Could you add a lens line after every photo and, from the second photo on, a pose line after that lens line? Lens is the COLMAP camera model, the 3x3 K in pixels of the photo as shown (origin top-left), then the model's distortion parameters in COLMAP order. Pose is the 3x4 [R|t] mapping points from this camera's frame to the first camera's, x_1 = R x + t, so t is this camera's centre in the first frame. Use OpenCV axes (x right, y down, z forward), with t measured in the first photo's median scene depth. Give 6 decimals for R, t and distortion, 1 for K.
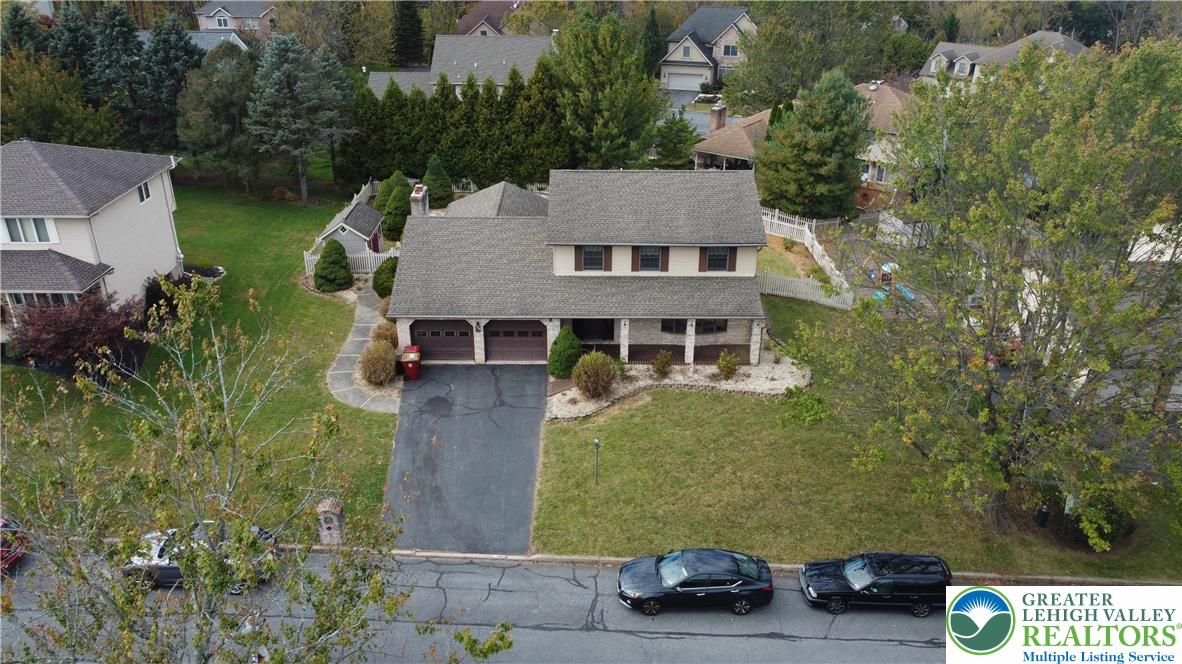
lens RADIAL K [[901.6, 0, 593.6], [0, 901.6, 328.6], [0, 0, 1]] dist [0.002484, -0.007952]
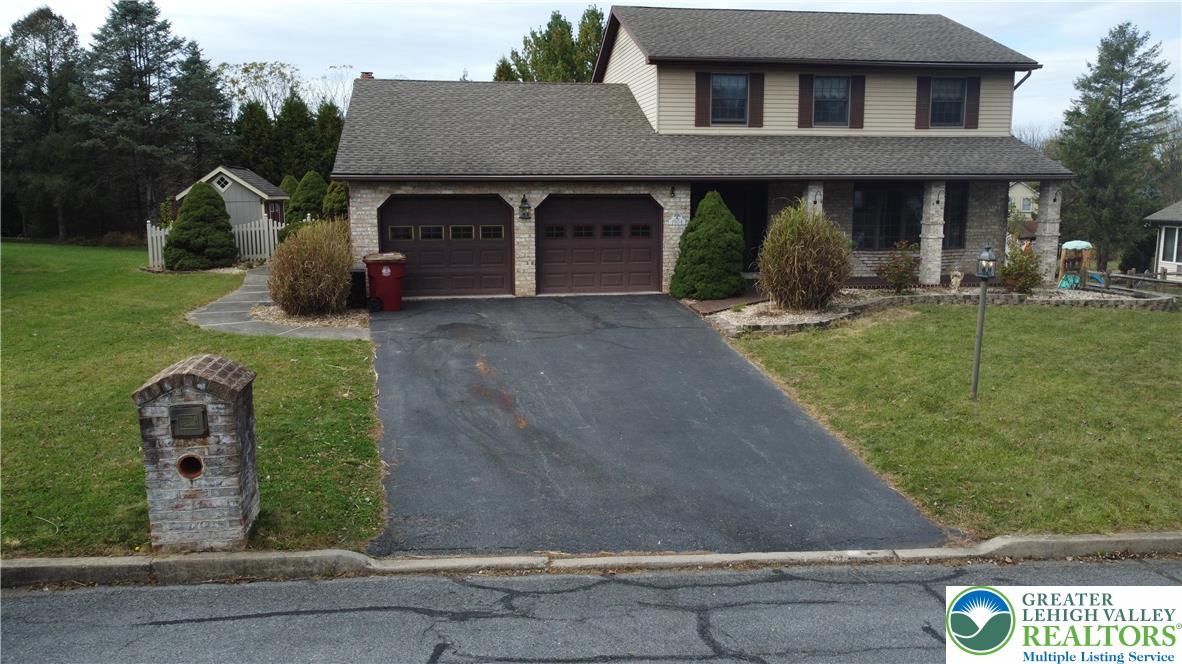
lens RADIAL K [[901.6, 0, 594.3], [0, 901.6, 331.8], [0, 0, 1]] dist [0.002484, -0.007952]
pose [[0.987944, -0.033137, 0.151222, -0.169618], [0.073548, 0.960010, -0.270132, 0.196213], [-0.136223, 0.277997, 0.950874, 0.569989]]
